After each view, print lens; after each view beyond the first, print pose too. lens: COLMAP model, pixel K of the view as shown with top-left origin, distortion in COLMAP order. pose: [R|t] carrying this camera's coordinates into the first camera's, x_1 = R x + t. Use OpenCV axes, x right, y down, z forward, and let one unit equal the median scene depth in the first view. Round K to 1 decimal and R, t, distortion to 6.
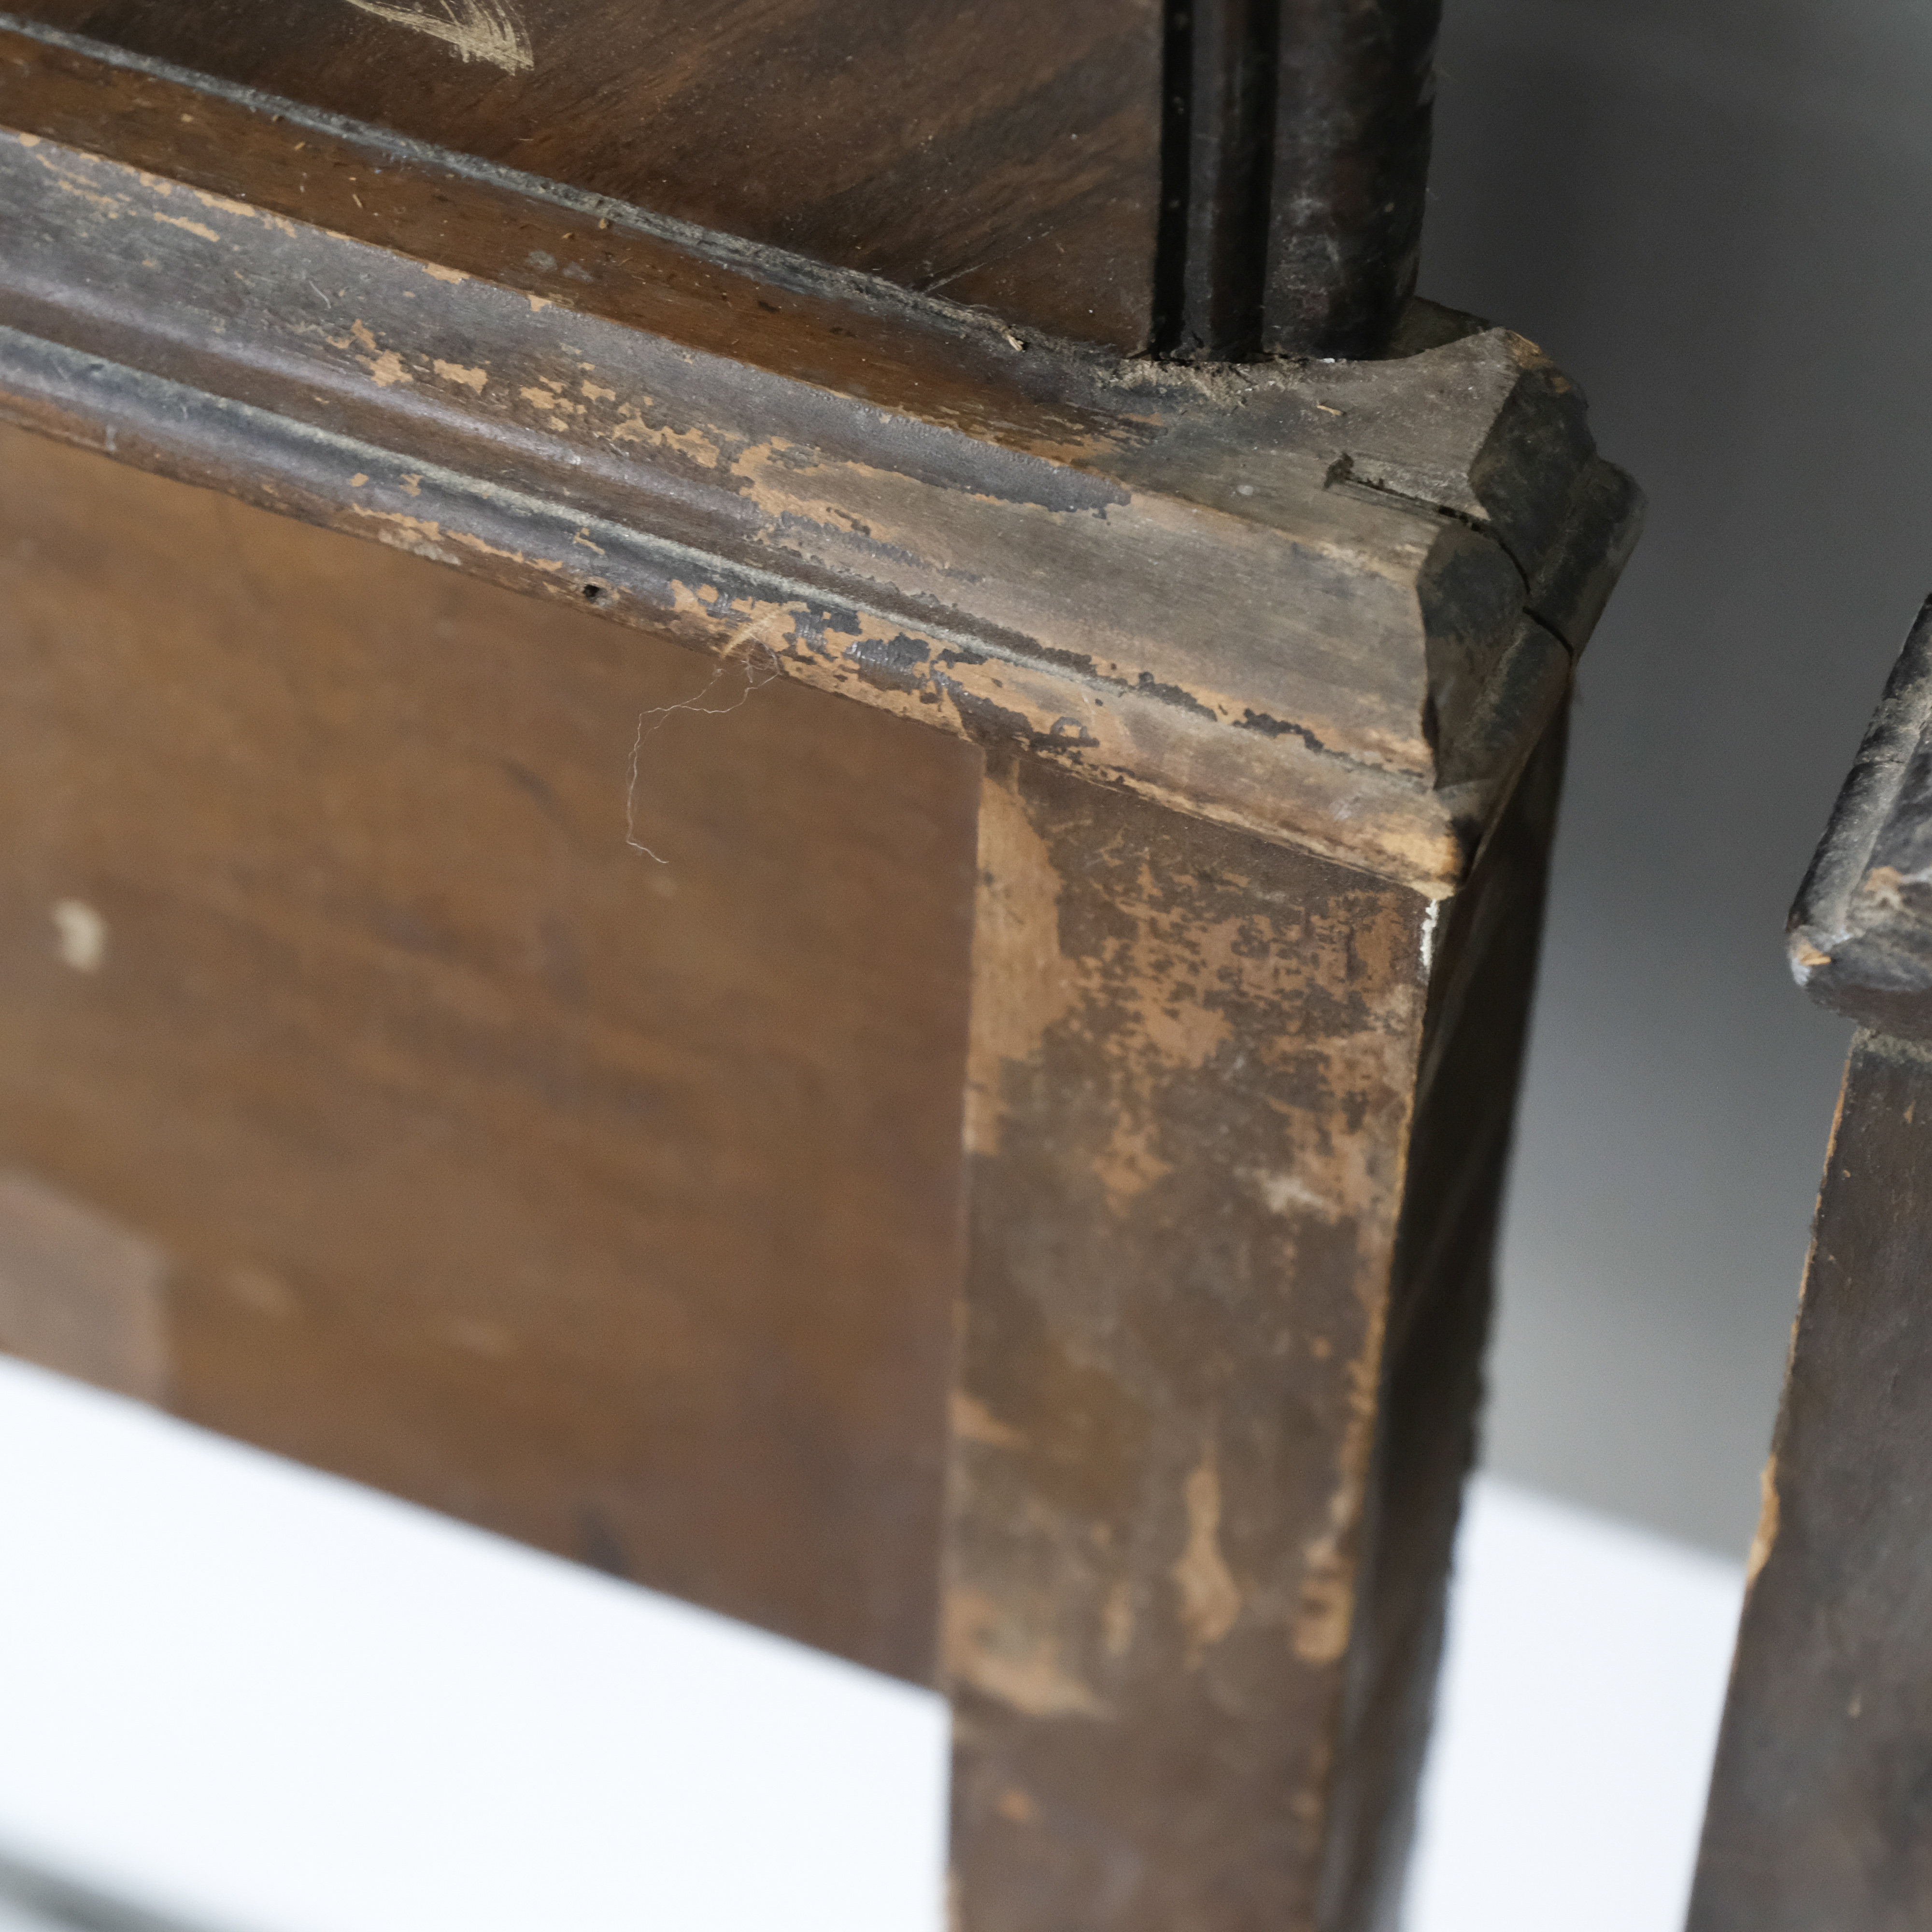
lens RADIAL K [[6992.5, 0, 965.6], [0, 6992.5, 966.8], [0, 0, 1]] dist [-0.022291, 0.000000]
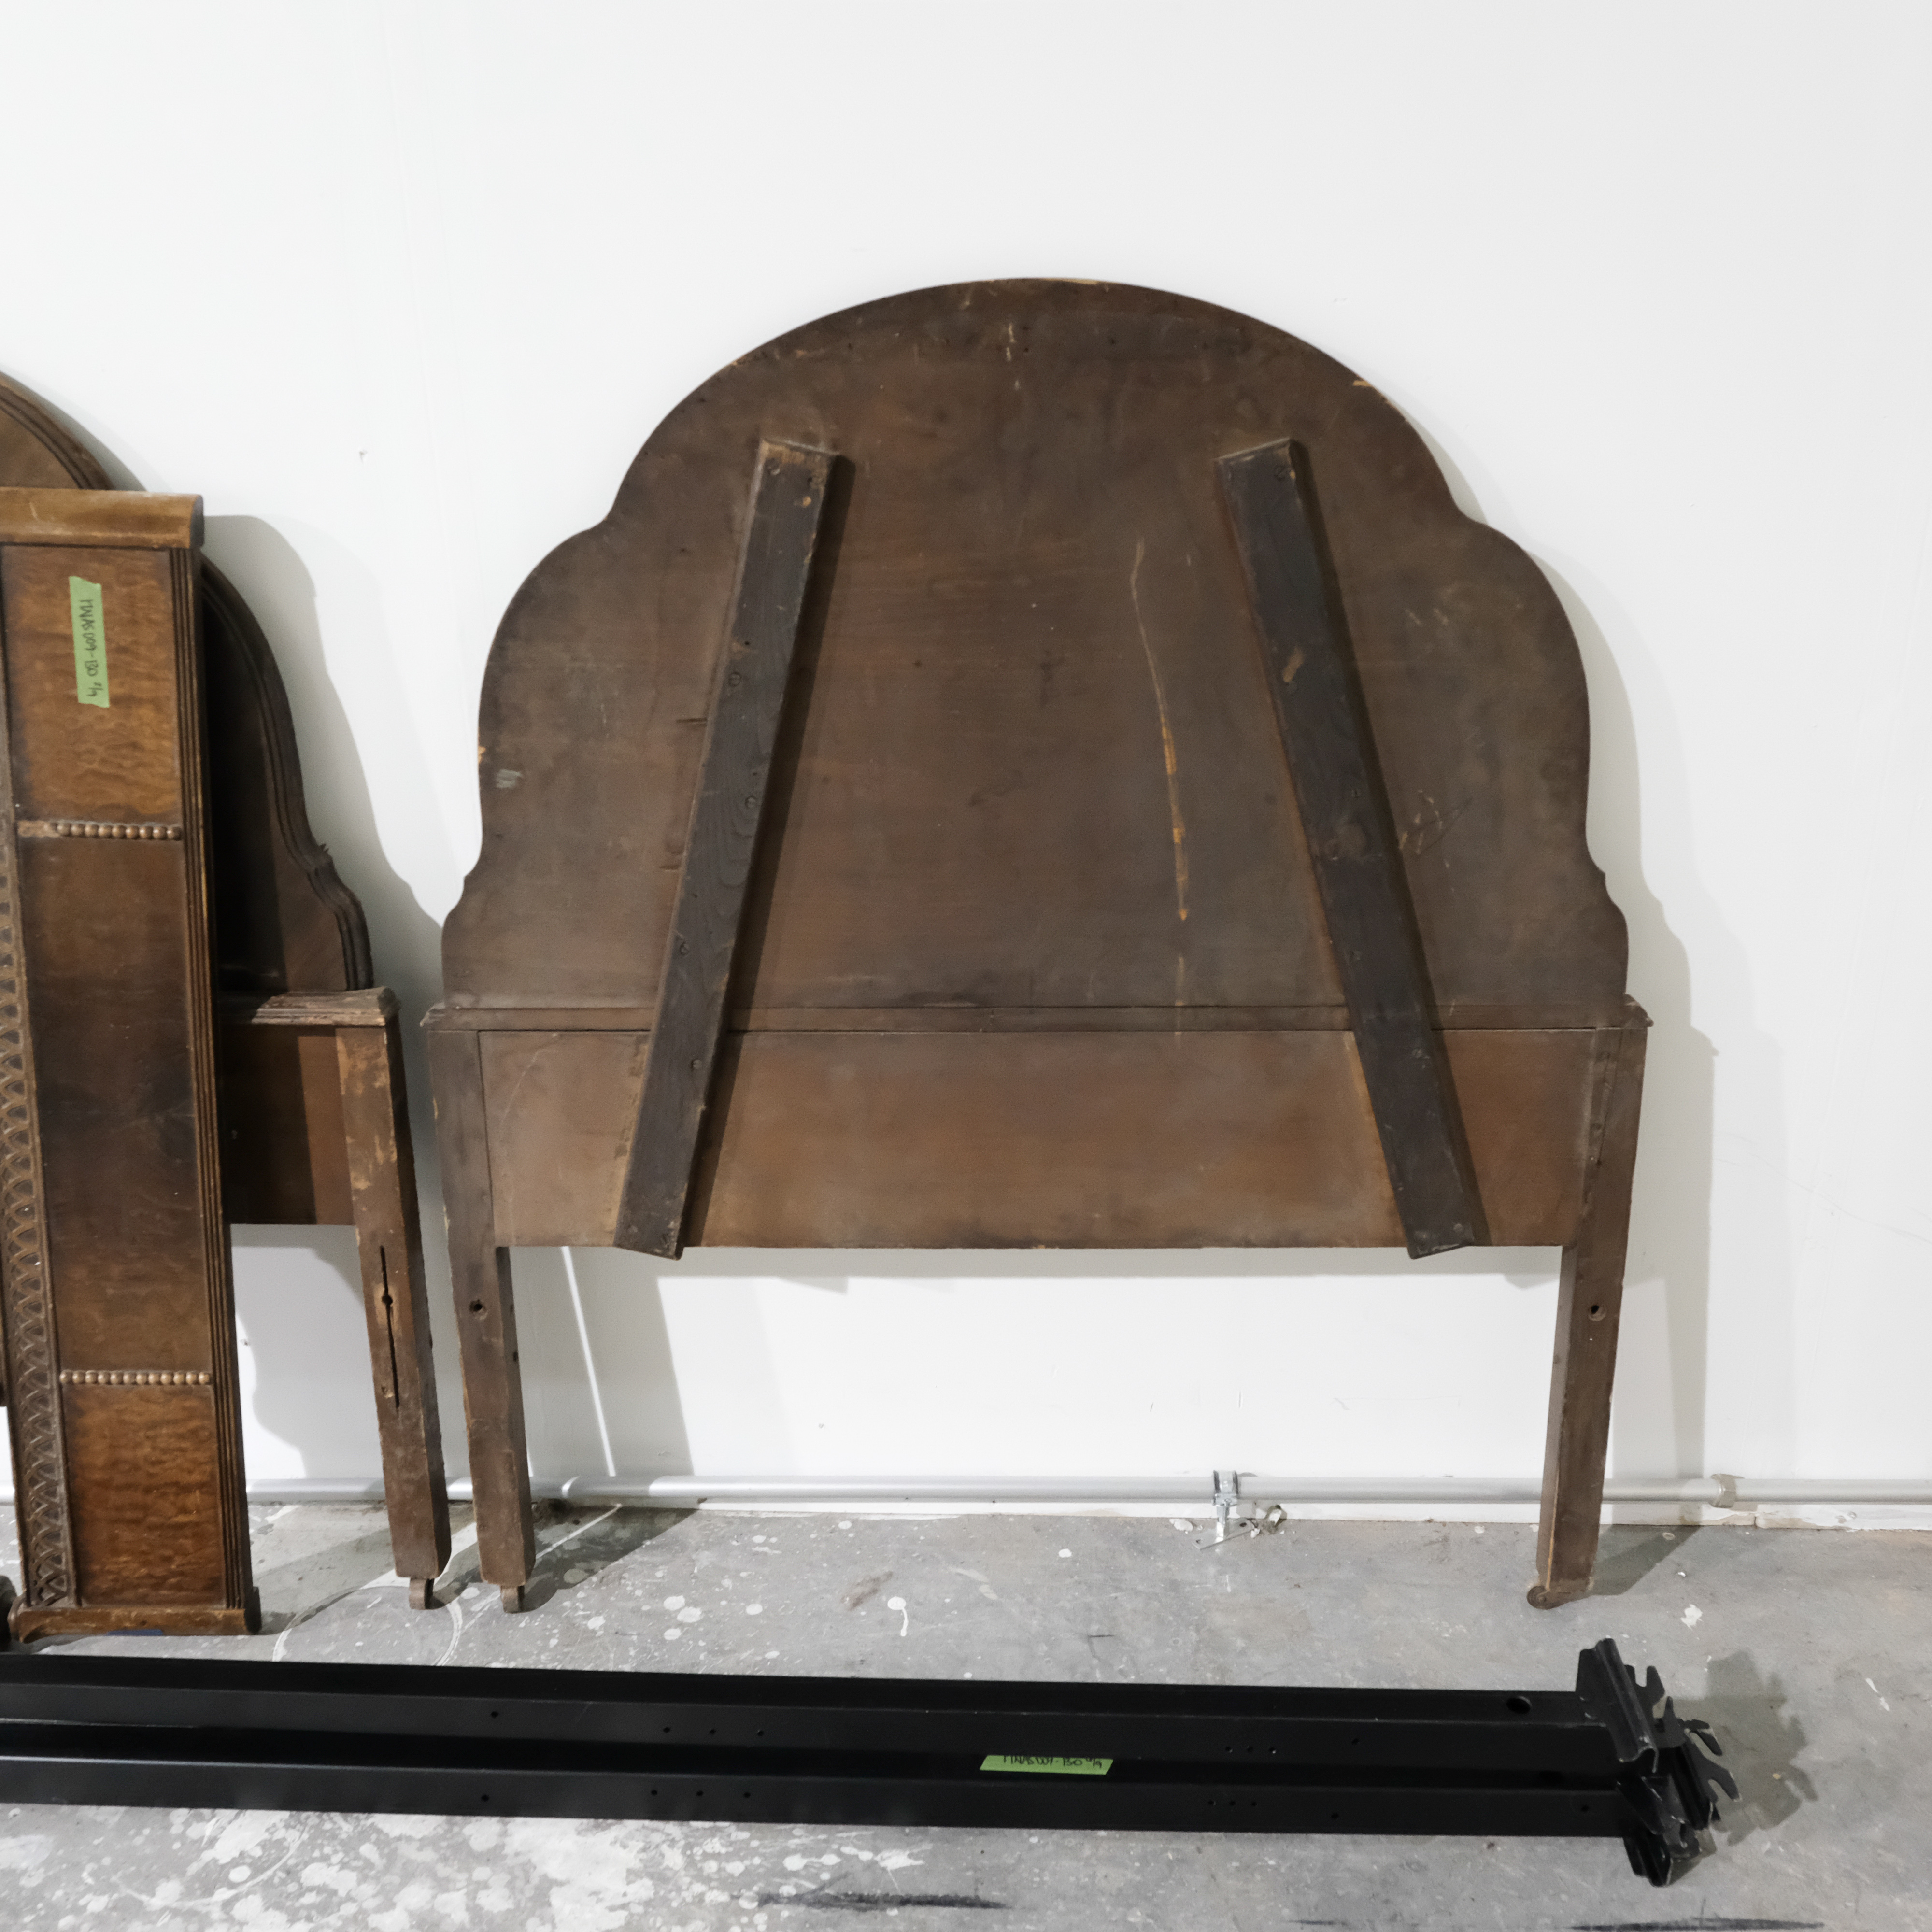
lens RADIAL K [[1981.0, 0, 961.9], [0, 1981.0, 972.9], [0, 0, 1]] dist [-0.028857, 0.000000]
pose [[0.937582, -0.131395, 0.321986, -0.053837], [0.287207, 0.814626, -0.503882, 1.500321], [-0.196091, 0.564907, 0.801516, -1.395809]]
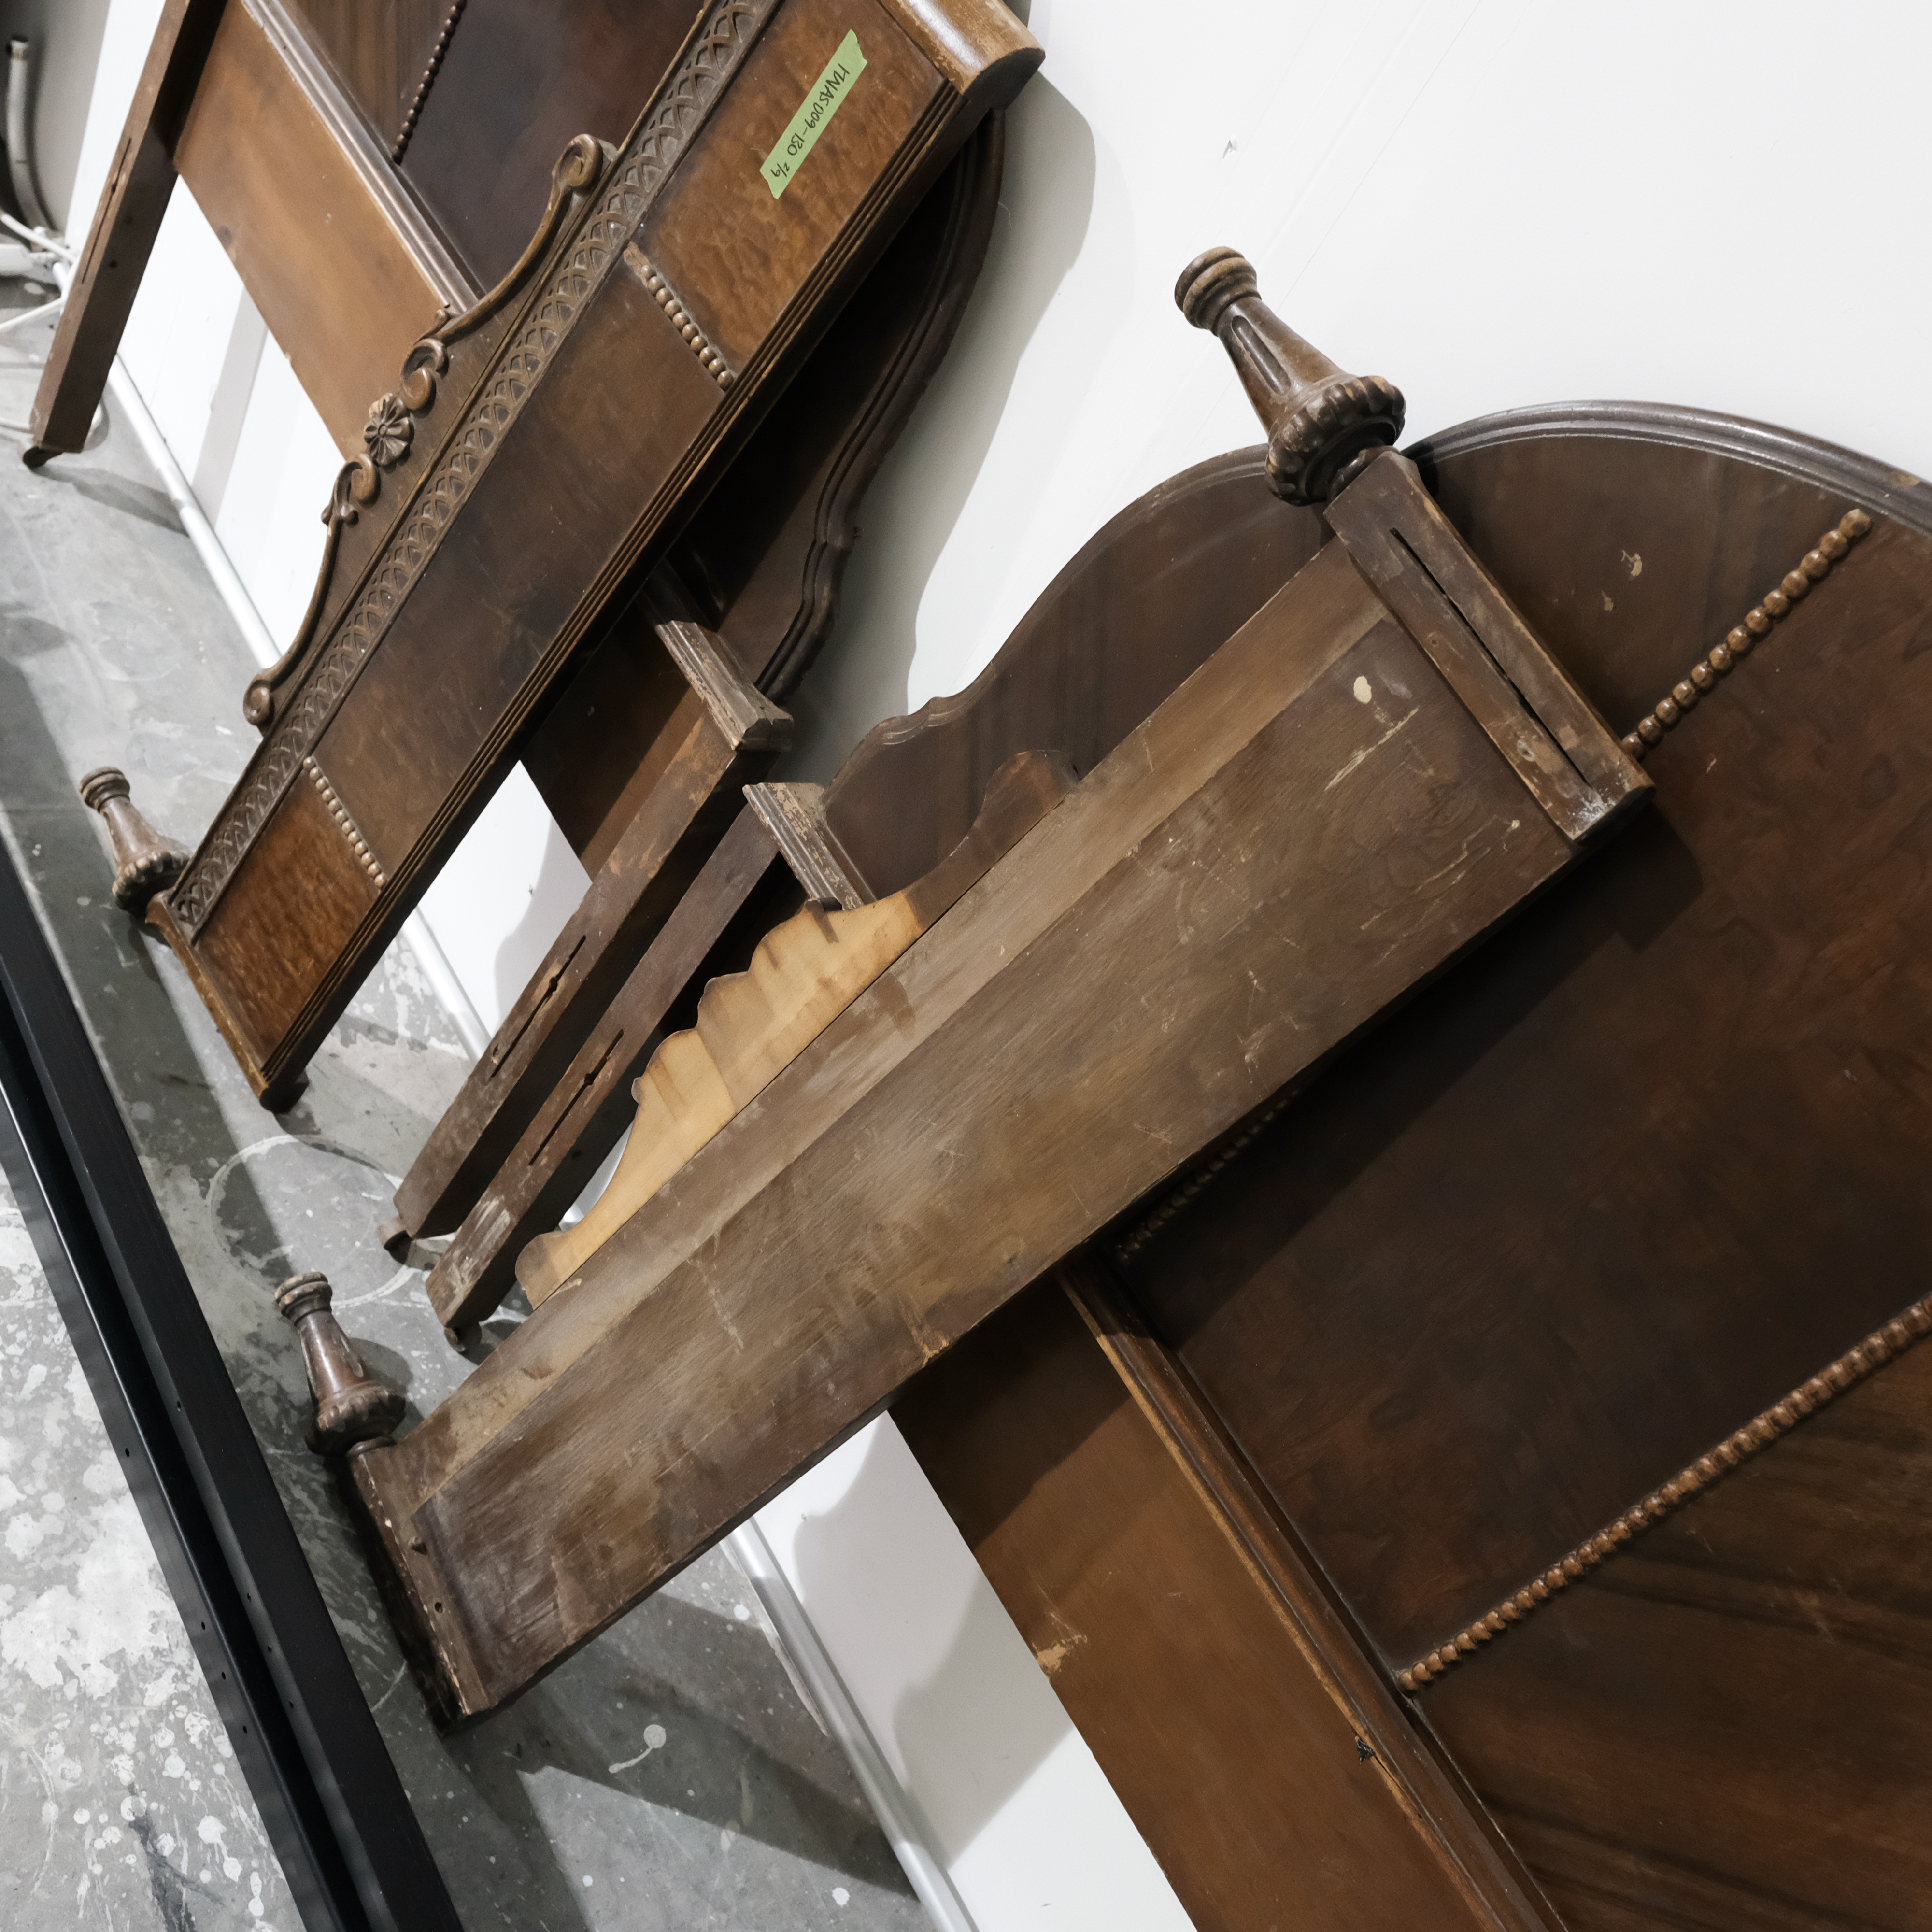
lens RADIAL K [[1981.0, 0, 963.2], [0, 1981.0, 977.1], [0, 0, 1]] dist [-0.028857, 0.000000]
pose [[0.743441, 0.659721, -0.109834, 0.616868], [-0.655473, 0.686112, -0.315603, 0.637807], [-0.132852, 0.306626, 0.942513, -0.941333]]
